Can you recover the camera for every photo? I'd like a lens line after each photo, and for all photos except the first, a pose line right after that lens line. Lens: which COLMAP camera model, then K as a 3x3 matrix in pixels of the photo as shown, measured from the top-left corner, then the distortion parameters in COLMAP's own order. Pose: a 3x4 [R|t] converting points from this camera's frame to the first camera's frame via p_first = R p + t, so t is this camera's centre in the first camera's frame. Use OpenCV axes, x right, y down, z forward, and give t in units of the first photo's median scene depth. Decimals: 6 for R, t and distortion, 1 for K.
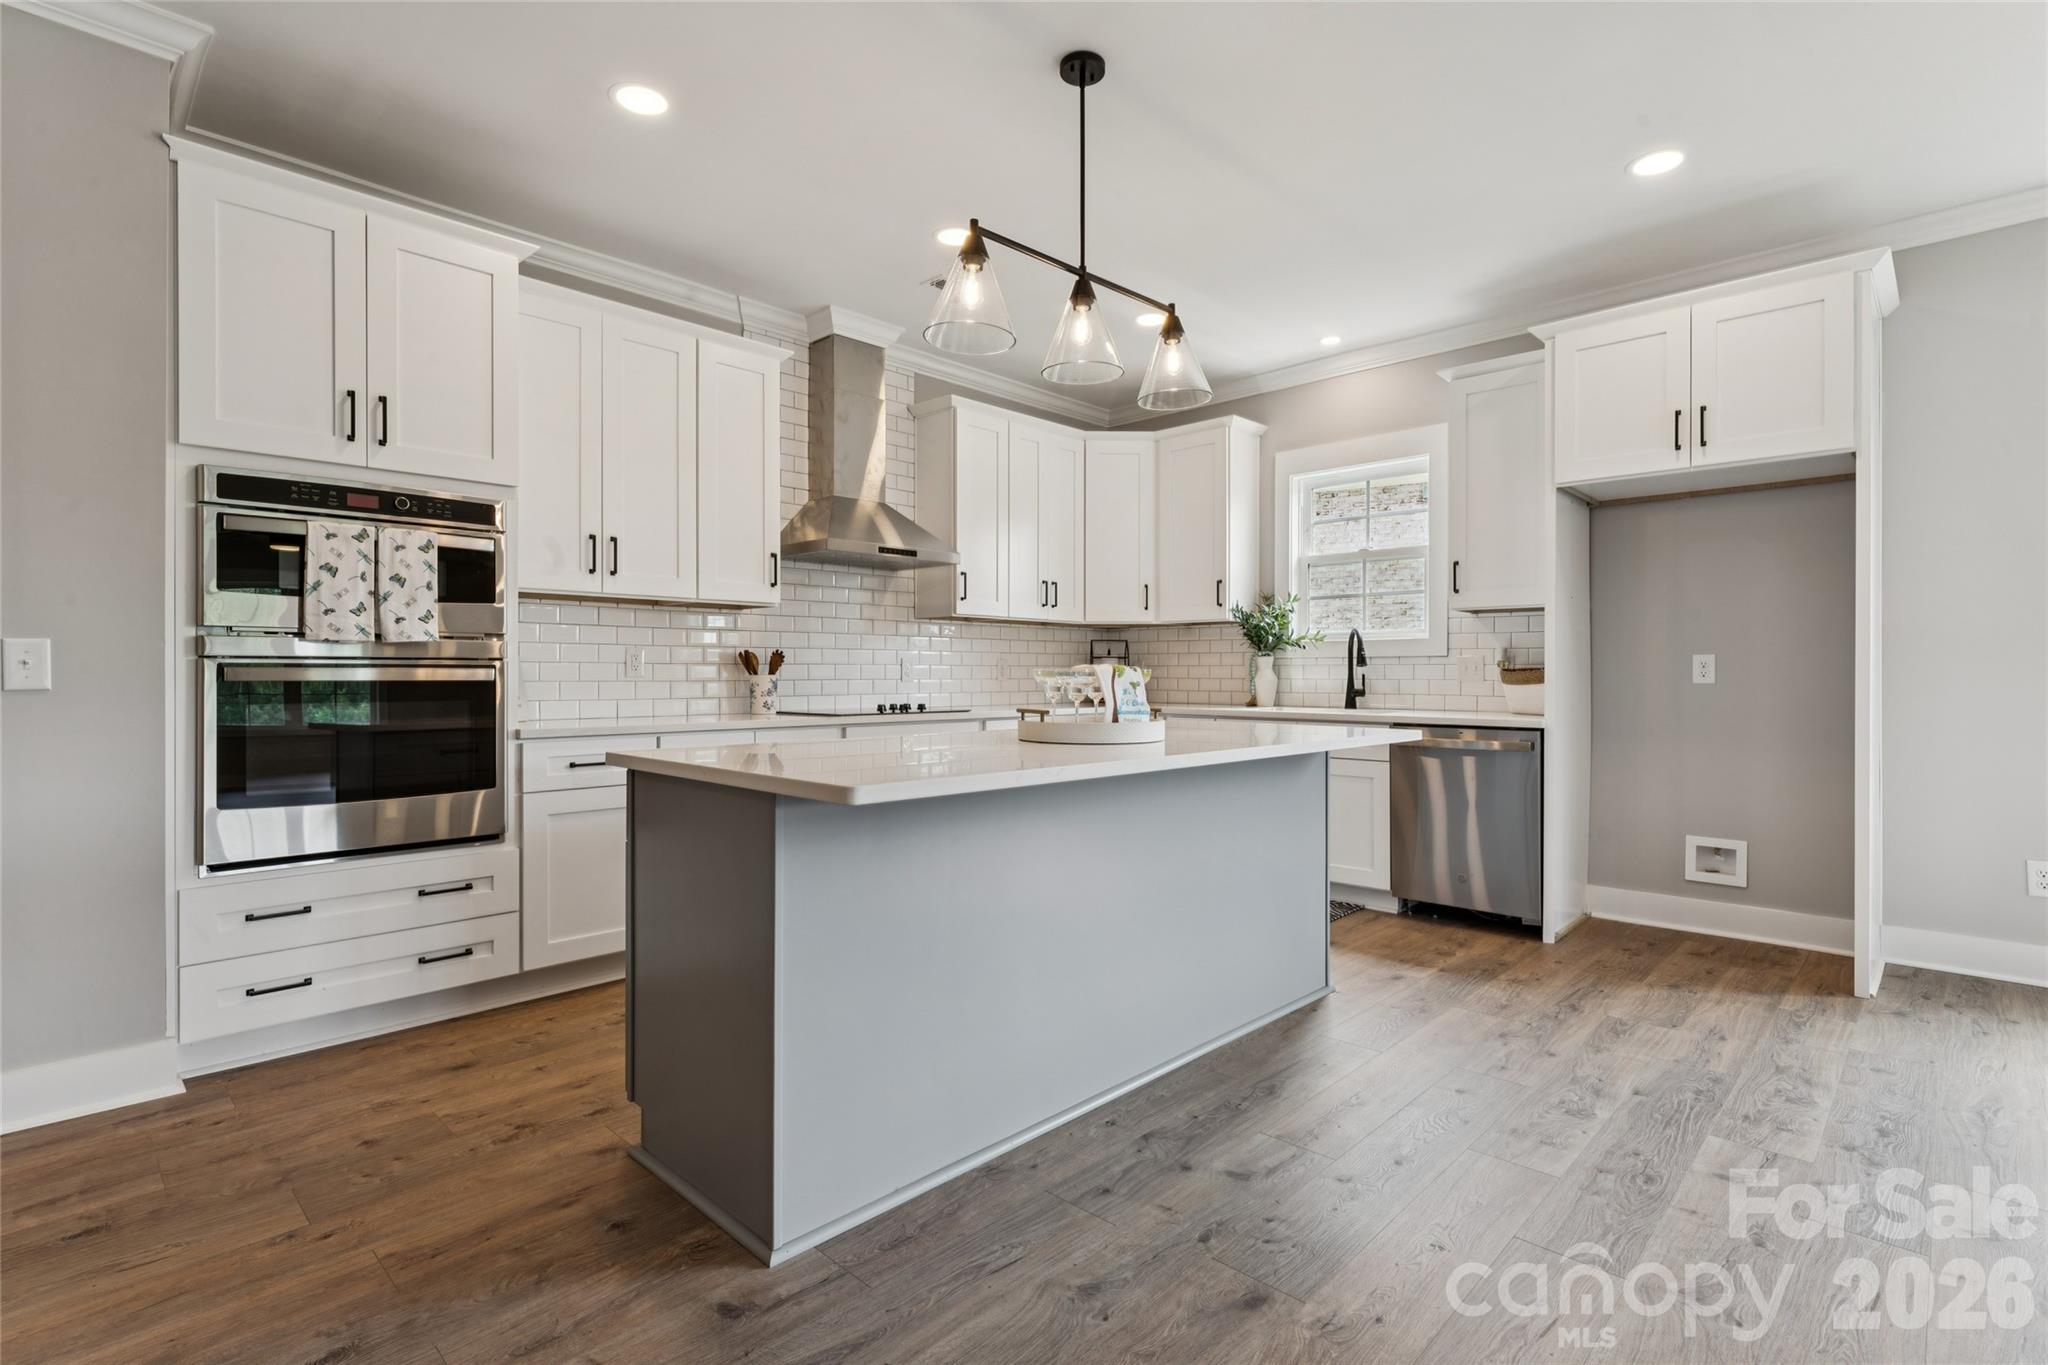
lens RADIAL K [[956.9, 0, 1028.9], [0, 956.9, 679.7], [0, 0, 1]] dist [-0.000931, 0.002211]
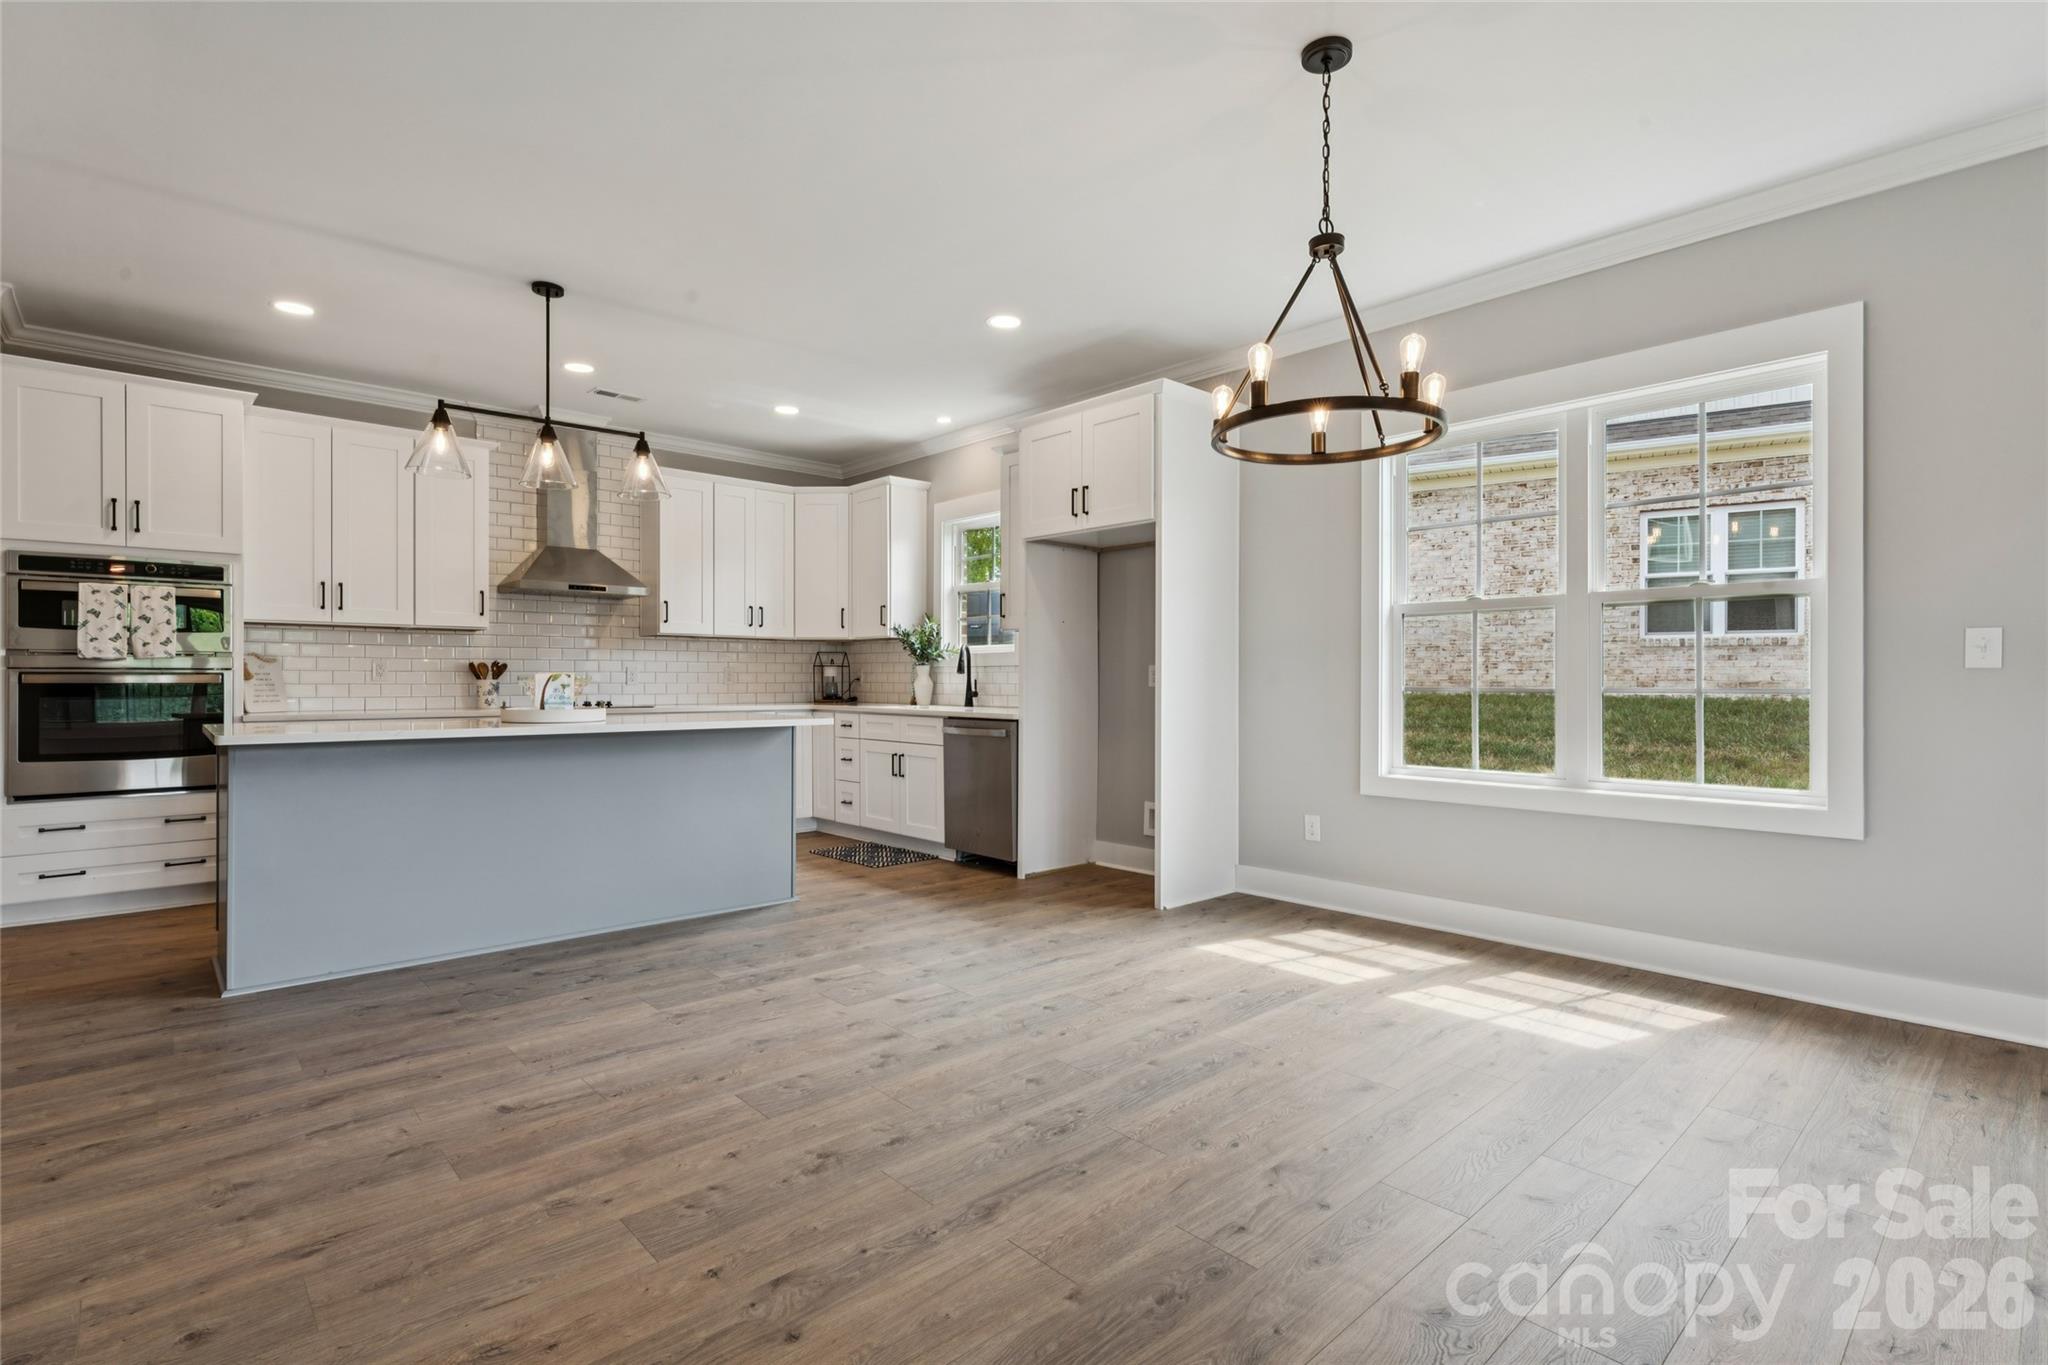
lens RADIAL K [[956.9, 0, 1027.1], [0, 956.9, 685.3], [0, 0, 1]] dist [-0.000931, 0.002211]
pose [[0.998341, 0.001045, -0.057570, 0.681518], [-0.001039, 0.999999, 0.000131, 0.002436], [0.057570, -0.000071, 0.998341, -0.374333]]
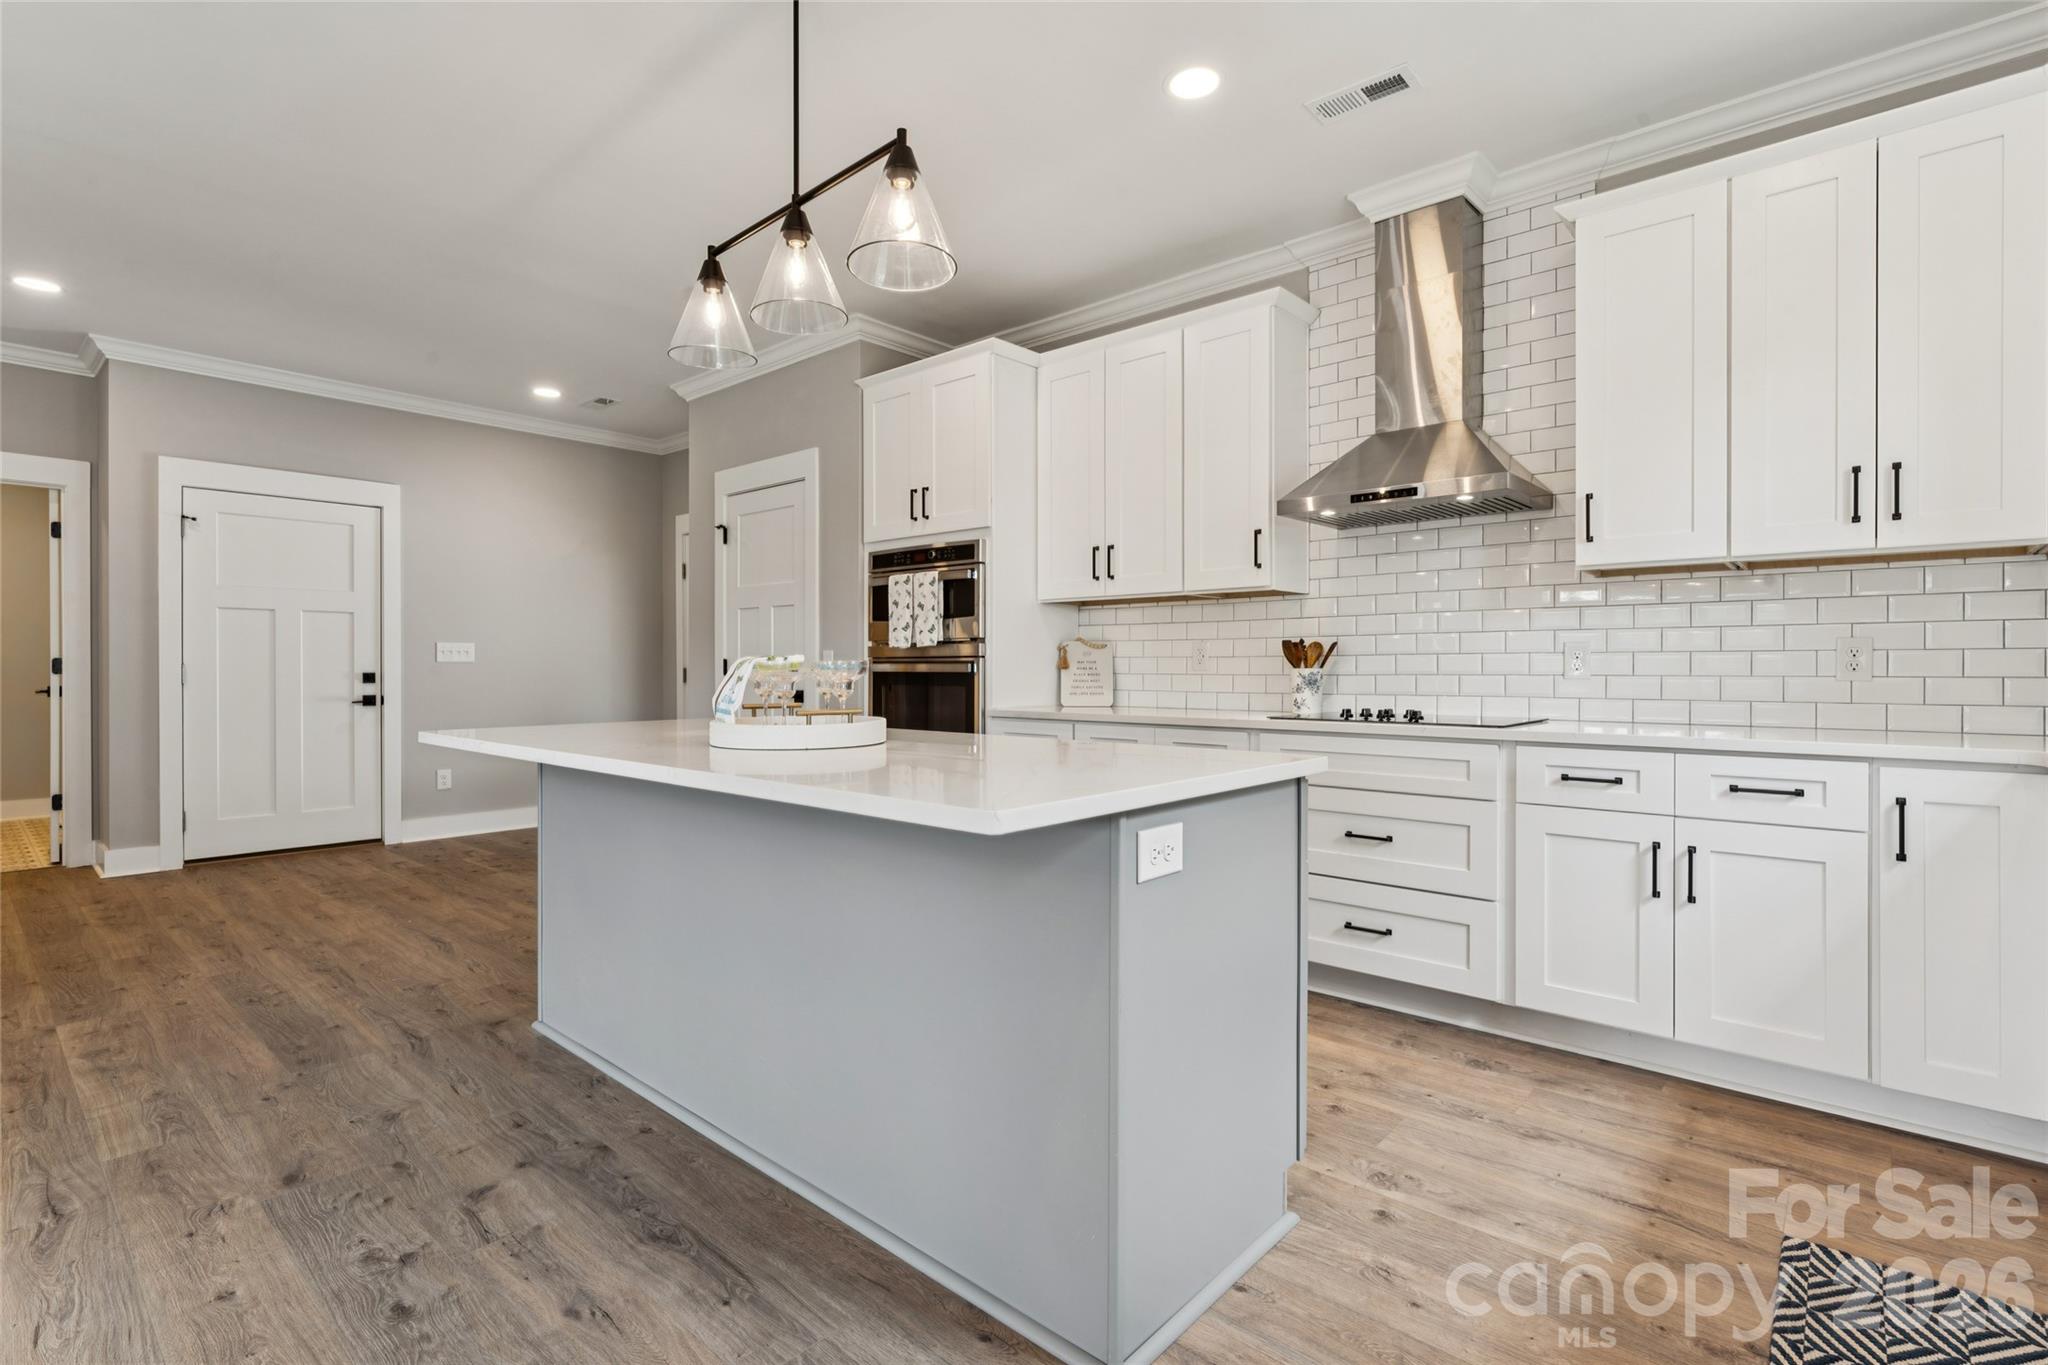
lens RADIAL K [[956.9, 0, 1023.5], [0, 956.9, 674.0], [0, 0, 1]] dist [-0.000931, 0.002211]
pose [[0.047614, 0.003518, -0.998860, 0.686643], [-0.006593, 0.999973, 0.003207, -0.001471], [0.998844, 0.006432, 0.047636, 0.858133]]
